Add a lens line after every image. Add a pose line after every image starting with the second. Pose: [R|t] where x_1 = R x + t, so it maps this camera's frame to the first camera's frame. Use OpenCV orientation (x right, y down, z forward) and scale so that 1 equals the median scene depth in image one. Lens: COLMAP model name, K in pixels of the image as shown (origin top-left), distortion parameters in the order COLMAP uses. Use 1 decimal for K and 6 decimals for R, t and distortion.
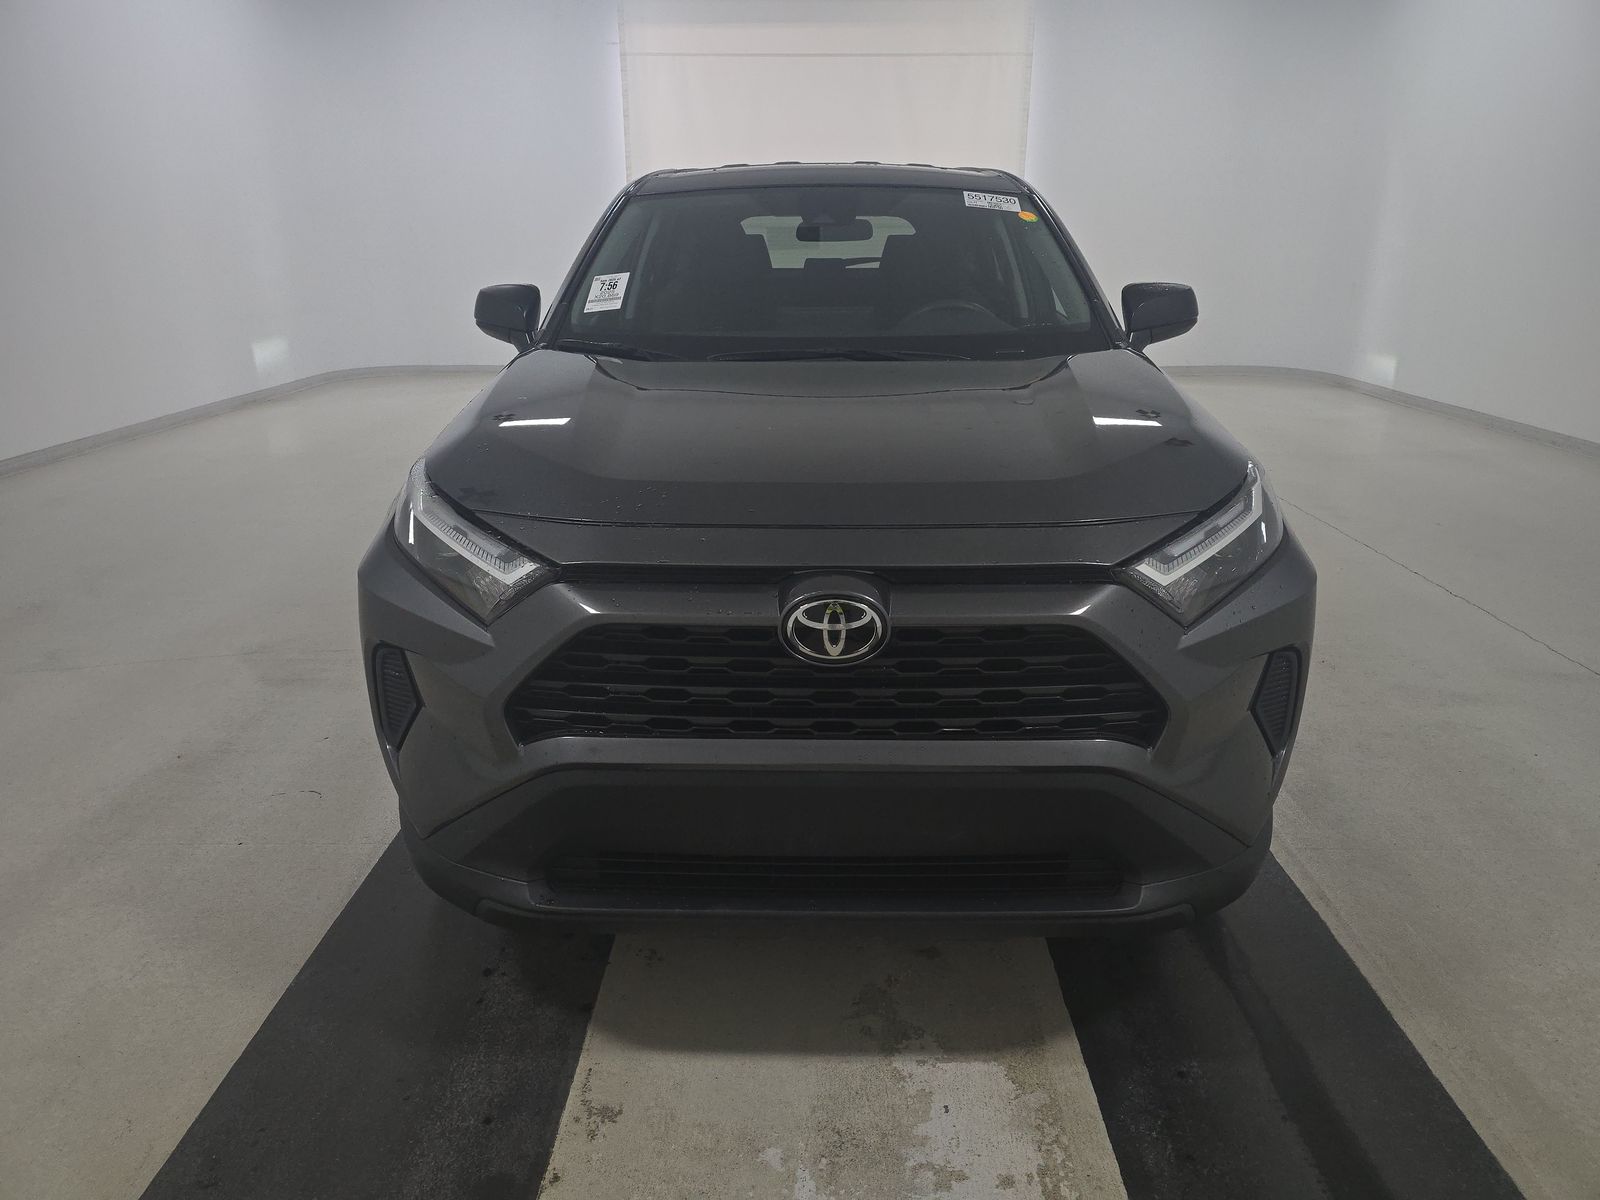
lens RADIAL K [[1080.5, 0, 800.0], [0, 1080.5, 600.0], [0, 0, 1]] dist [0.024998, -0.003008]
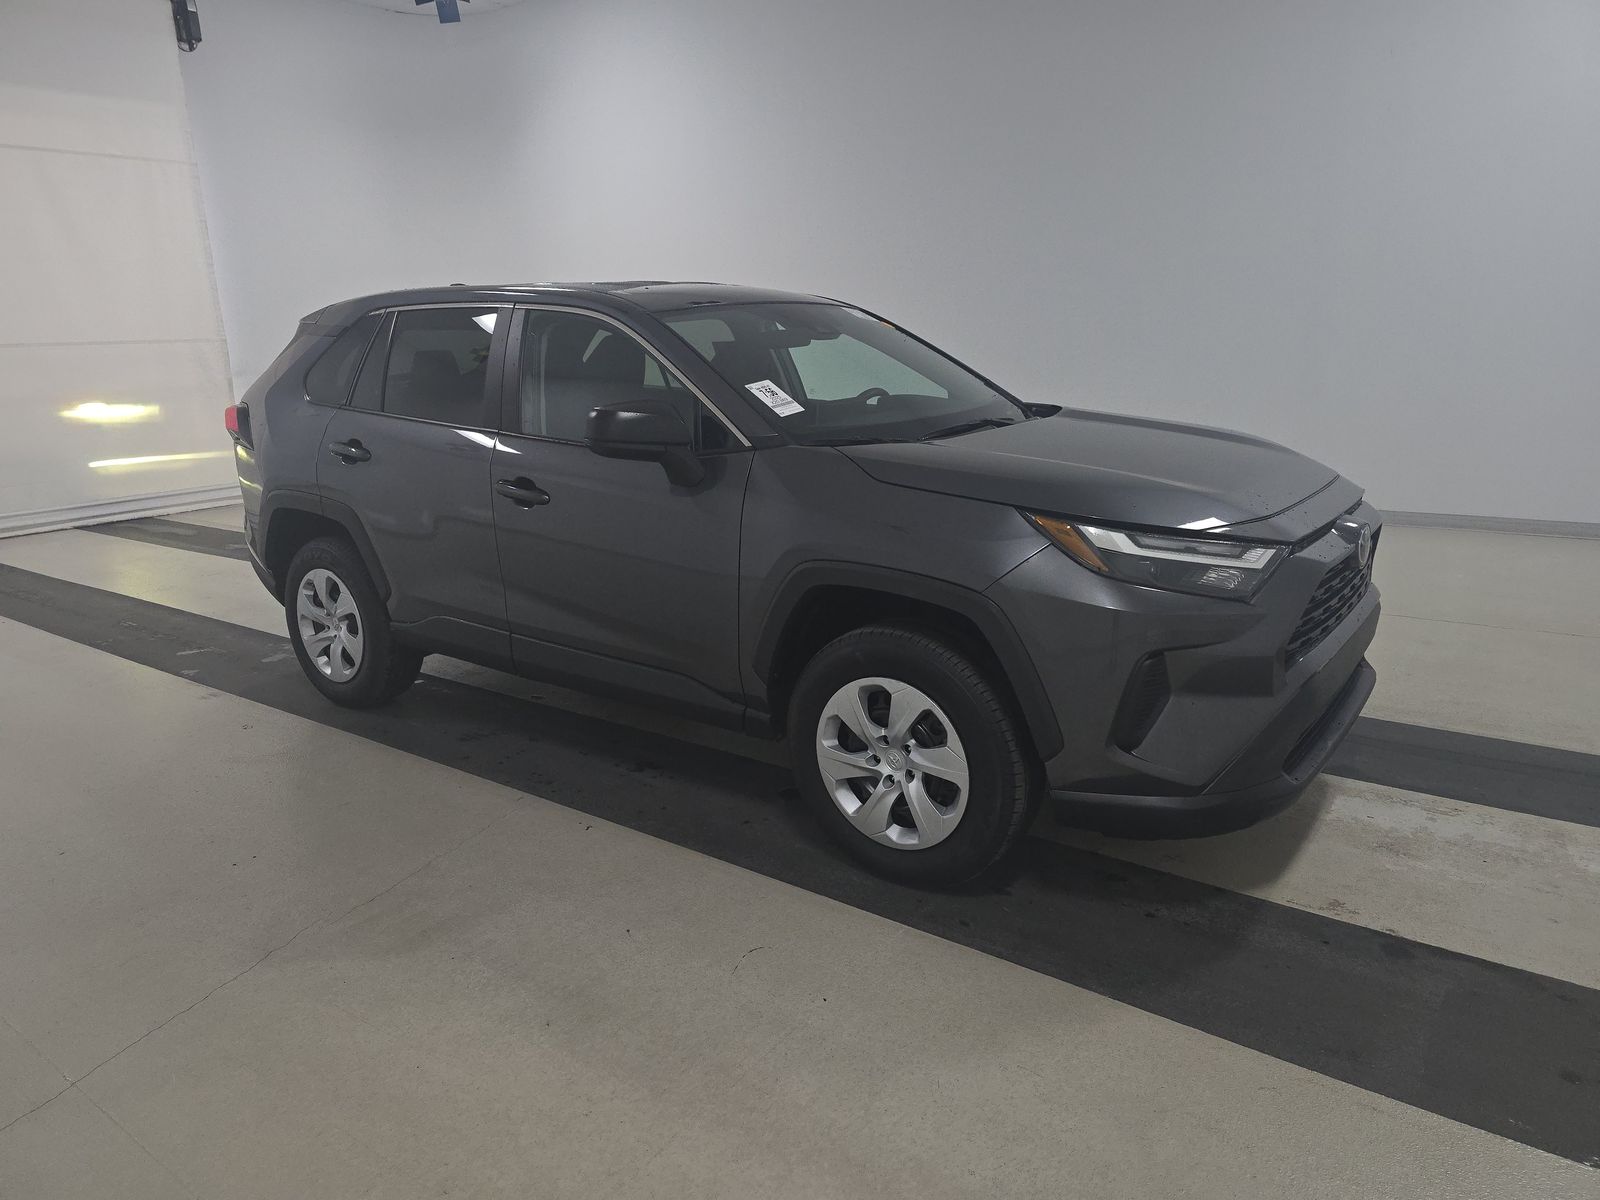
lens RADIAL K [[1080.5, 0, 800.0], [0, 1080.5, 600.0], [0, 0, 1]] dist [0.024998, -0.003008]
pose [[0.582077, -0.221688, 0.782330, -1.621043], [0.293993, 0.954408, 0.051710, -0.212494], [-0.758126, 0.199900, 0.620714, 0.524185]]
